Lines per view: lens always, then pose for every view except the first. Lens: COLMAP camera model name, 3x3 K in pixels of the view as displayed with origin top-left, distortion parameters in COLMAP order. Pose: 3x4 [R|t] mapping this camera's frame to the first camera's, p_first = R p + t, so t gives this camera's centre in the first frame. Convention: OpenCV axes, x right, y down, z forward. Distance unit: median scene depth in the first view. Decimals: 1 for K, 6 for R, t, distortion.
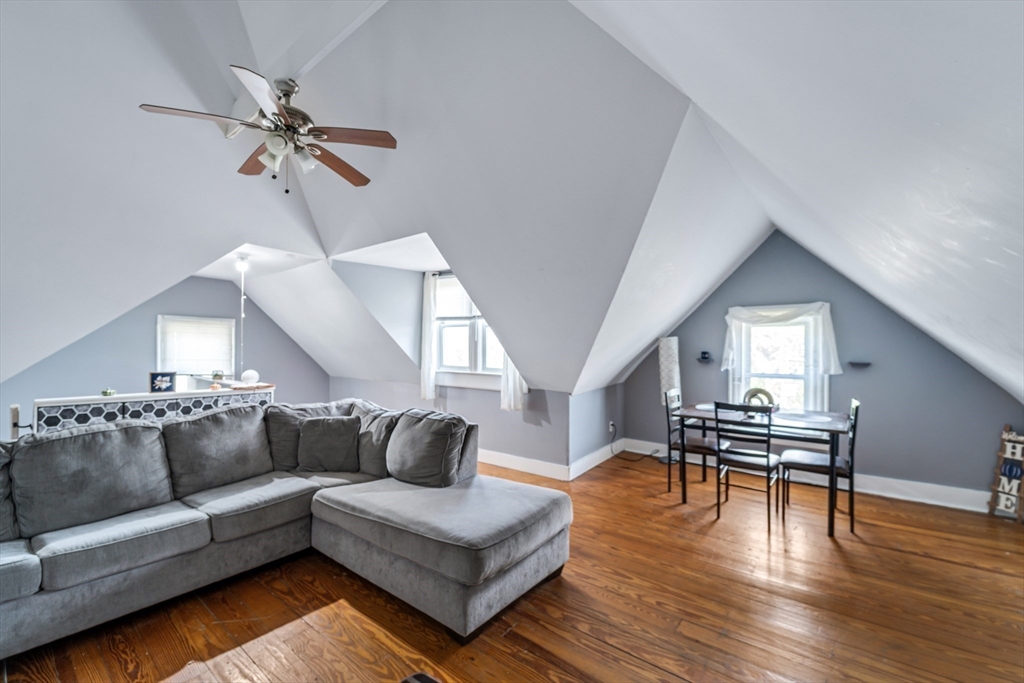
lens RADIAL K [[419.7, 0, 515.9], [0, 419.7, 342.6], [0, 0, 1]] dist [-0.000552, -0.000299]
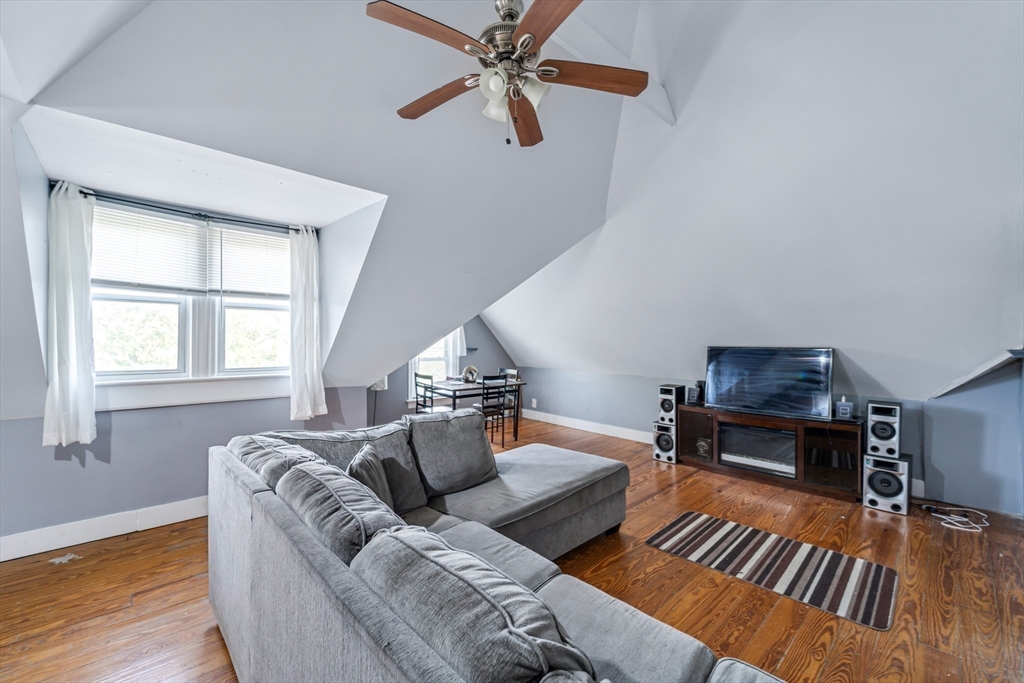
lens RADIAL K [[416.9, 0, 515.3], [0, 416.9, 337.9], [0, 0, 1]] dist [0.000080, -0.000189]
pose [[0.137376, 0.002754, 0.990515, -1.084858], [-0.021156, 0.999776, 0.000154, 0.000471], [-0.990293, -0.020976, 0.137404, 0.730601]]
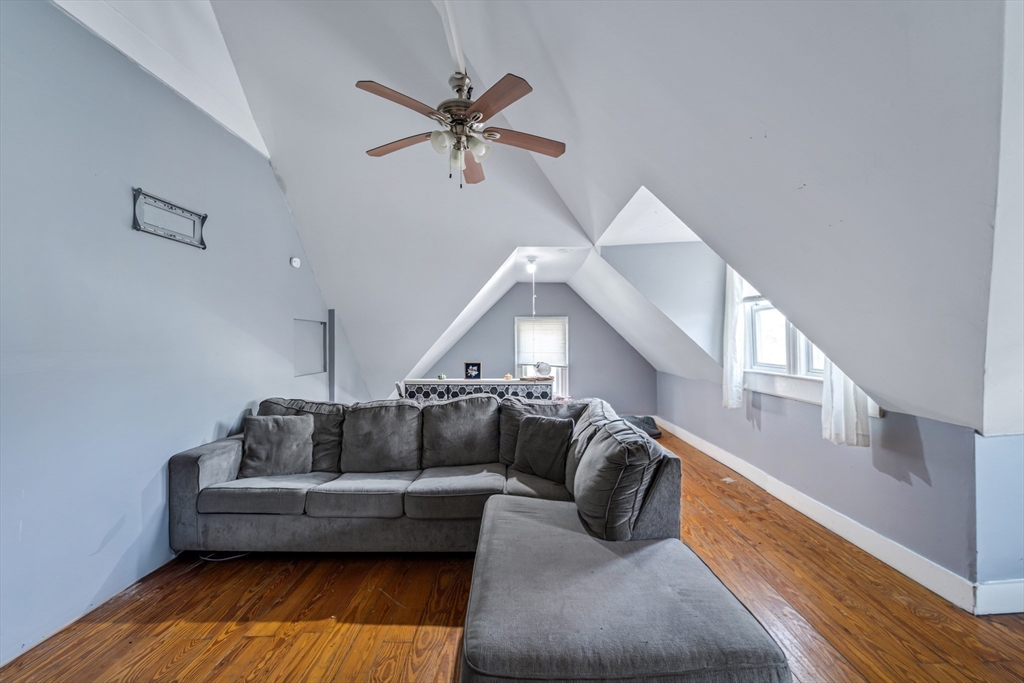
lens RADIAL K [[416.9, 0, 515.3], [0, 416.9, 337.9], [0, 0, 1]] dist [0.000080, -0.000189]
pose [[0.605351, -0.020013, -0.795707, 0.261865], [0.023769, 0.999693, -0.007061, 0.010153], [0.795604, -0.014639, 0.605640, 0.414750]]
